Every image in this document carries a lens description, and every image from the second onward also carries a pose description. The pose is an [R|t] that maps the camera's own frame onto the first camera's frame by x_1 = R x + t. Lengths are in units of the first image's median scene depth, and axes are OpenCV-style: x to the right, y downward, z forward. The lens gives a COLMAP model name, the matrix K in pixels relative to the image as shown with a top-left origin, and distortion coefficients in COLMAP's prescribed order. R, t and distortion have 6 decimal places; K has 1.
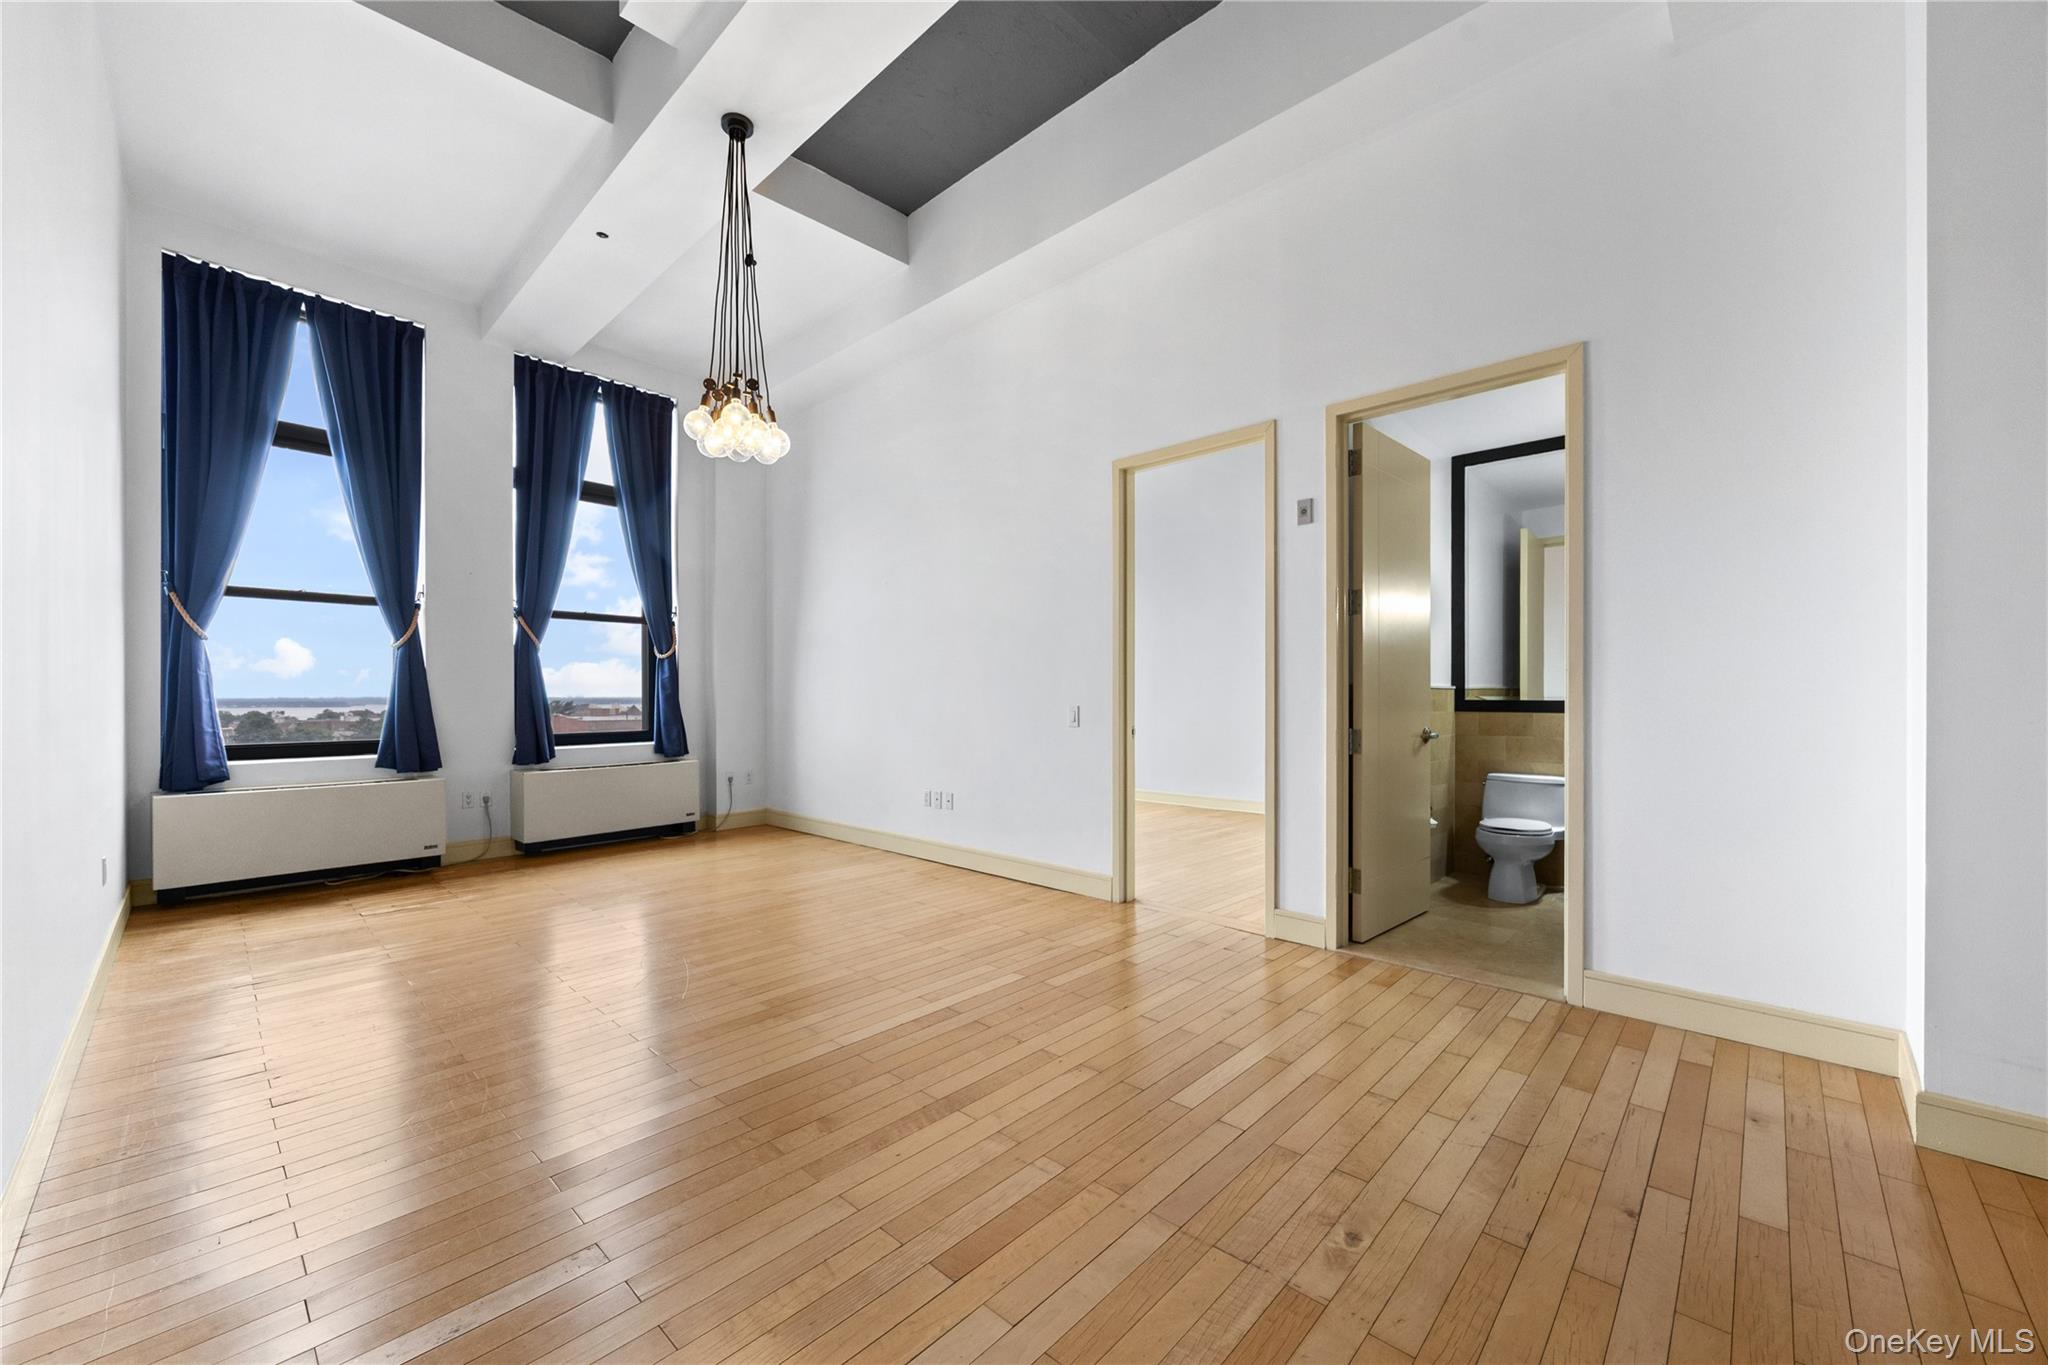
lens RADIAL K [[803.7, 0, 1027.0], [0, 803.7, 702.1], [0, 0, 1]] dist [-0.002734, 0.001550]
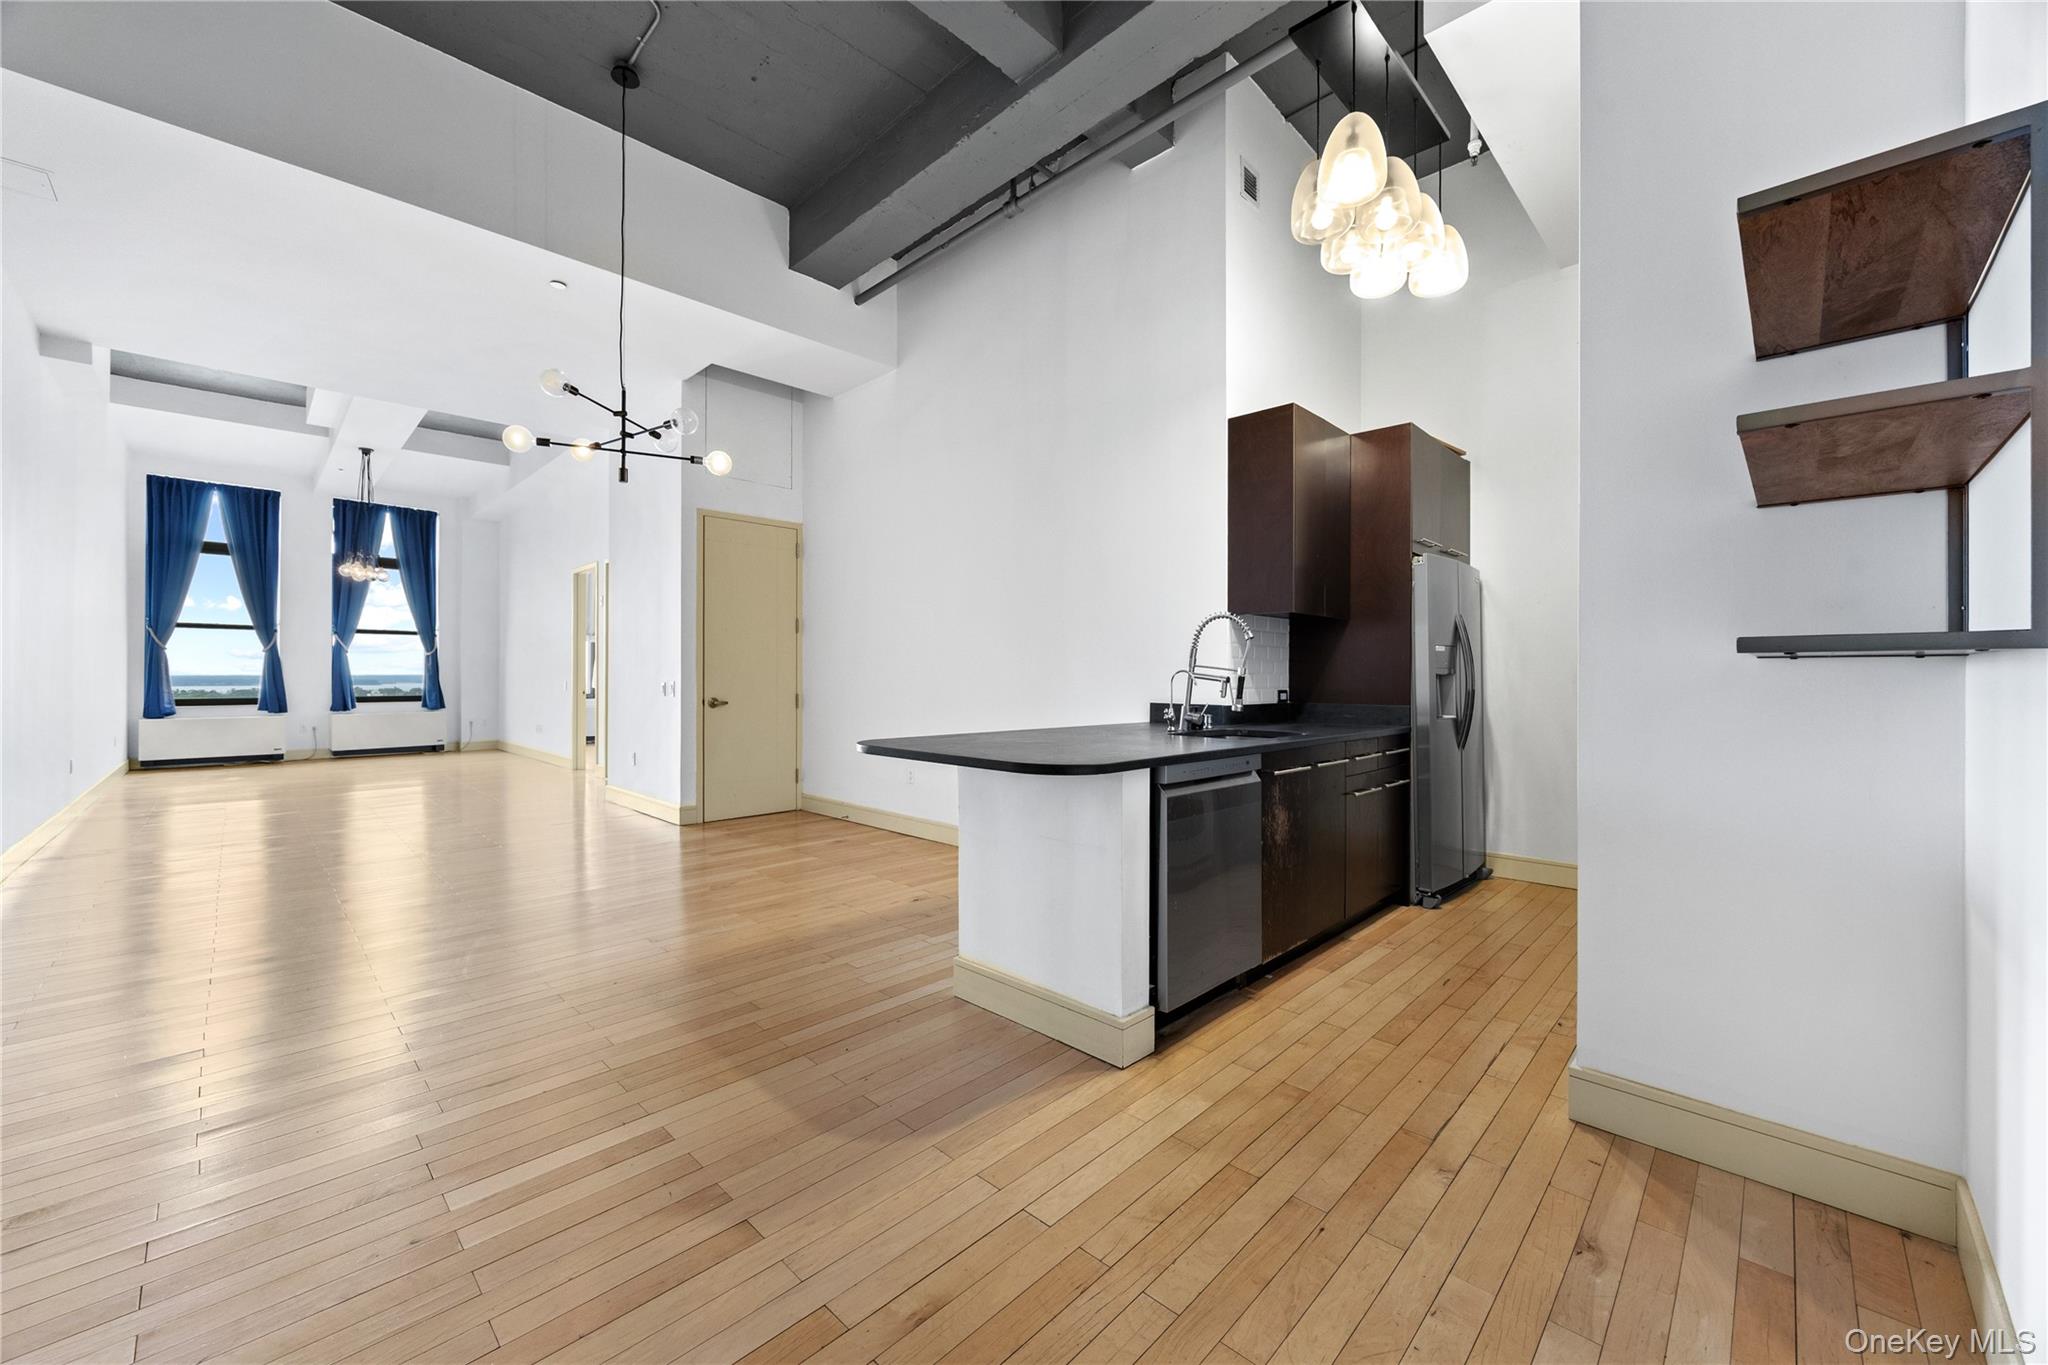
lens RADIAL K [[803.7, 0, 1018.9], [0, 803.7, 679.6], [0, 0, 1]] dist [-0.002734, 0.001550]
pose [[0.999007, -0.008042, -0.043828, 1.165911], [0.007710, 0.999940, -0.007734, 0.032563], [0.043887, 0.007388, 0.999009, -0.902694]]
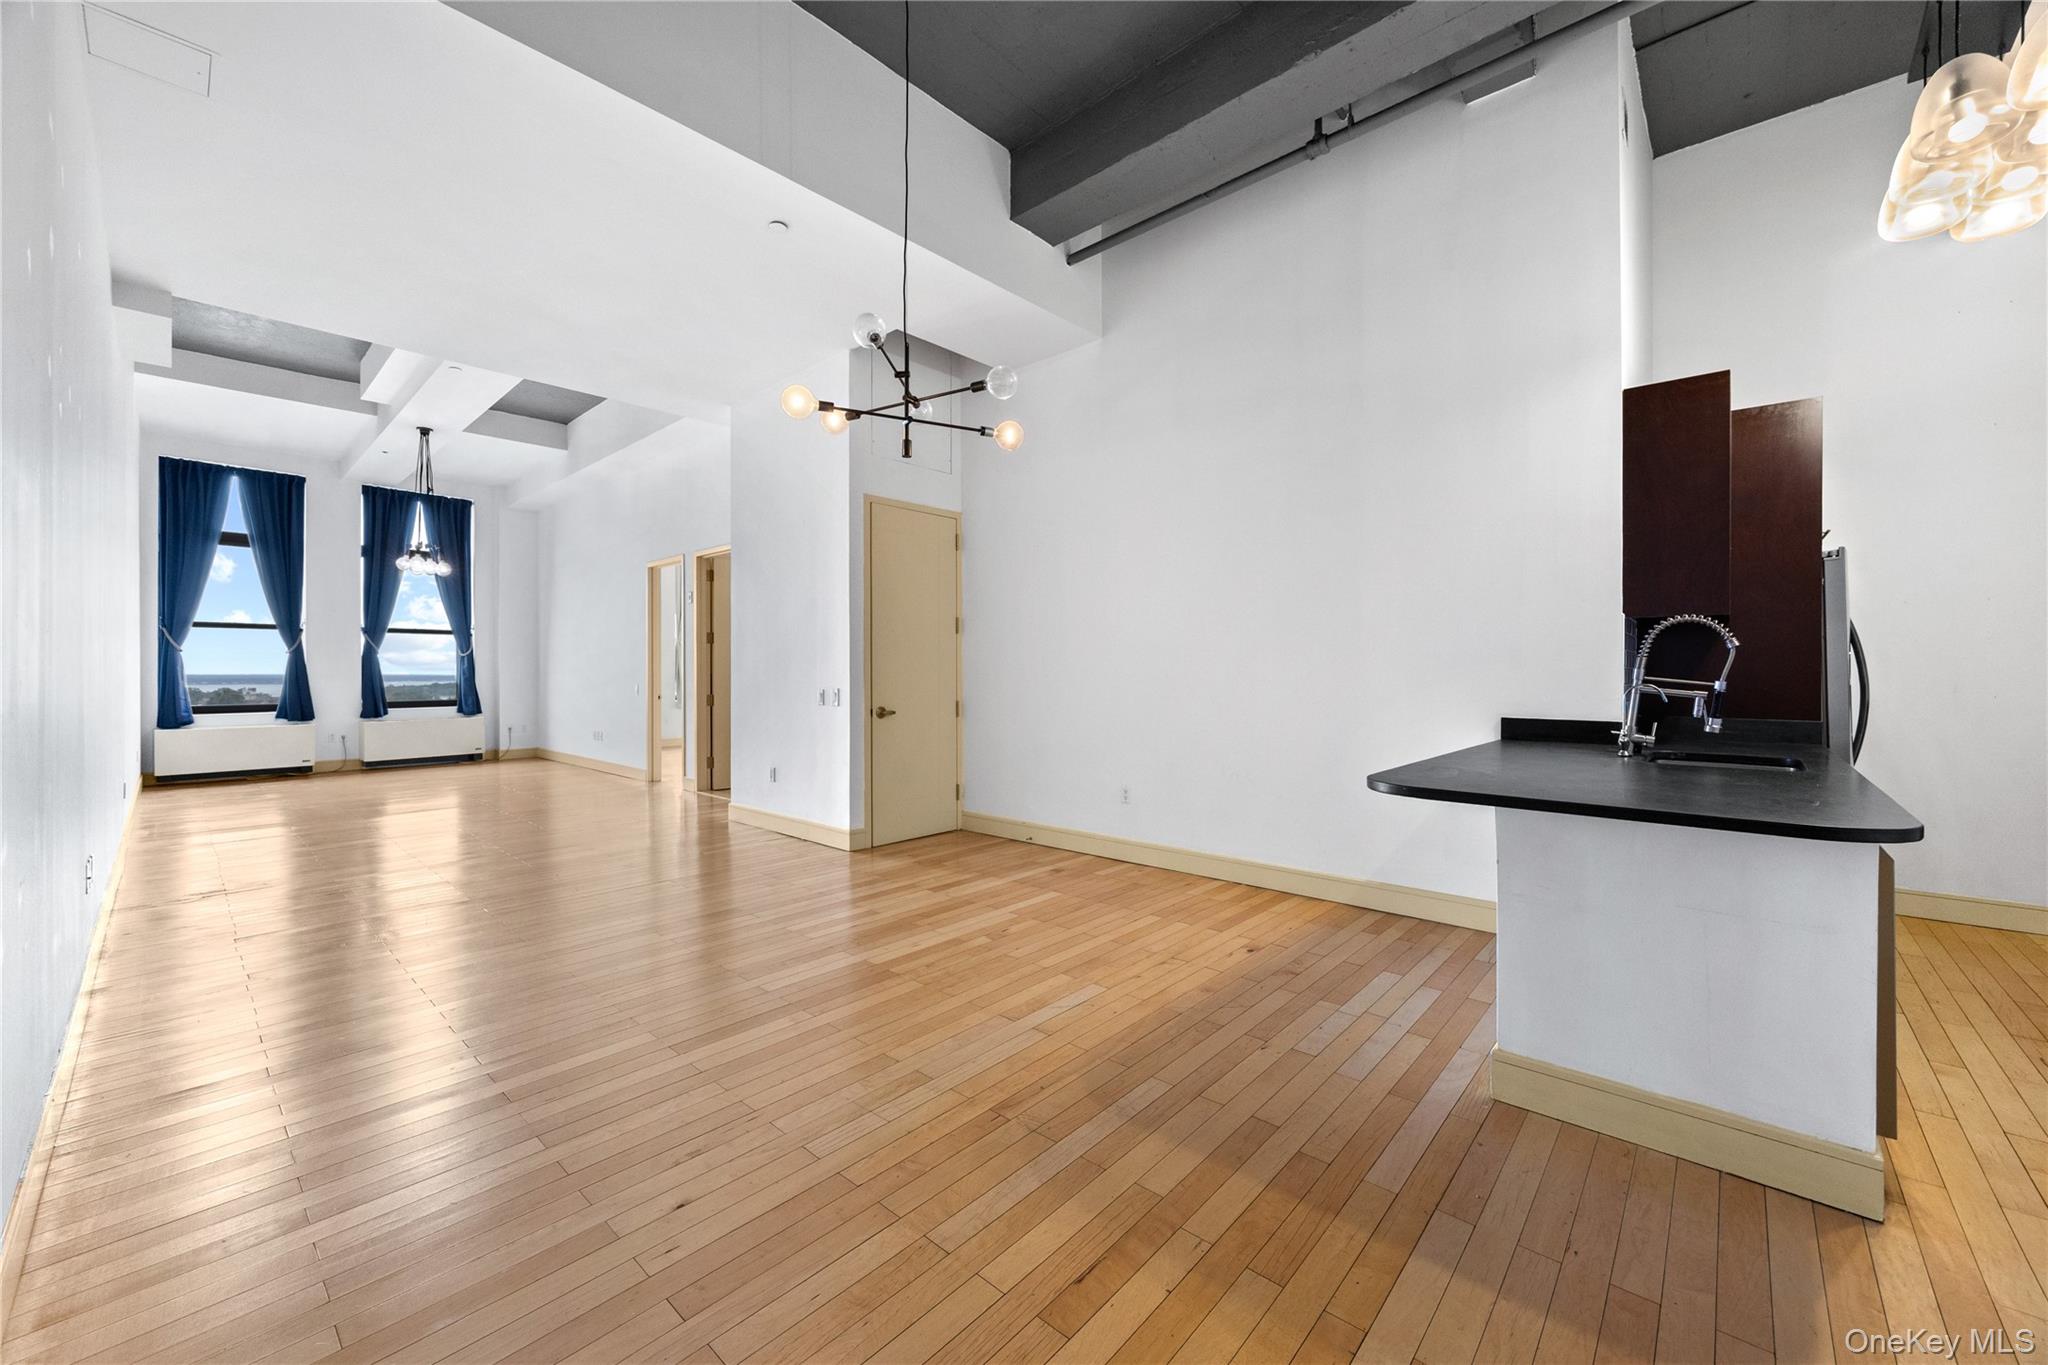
lens RADIAL K [[803.7, 0, 1022.1], [0, 803.7, 674.8], [0, 0, 1]] dist [-0.002734, 0.001550]
pose [[0.999937, -0.011076, -0.001698, 0.862176], [0.011061, 0.999900, -0.008856, 0.016537], [0.001796, 0.008836, 0.999959, -0.798061]]
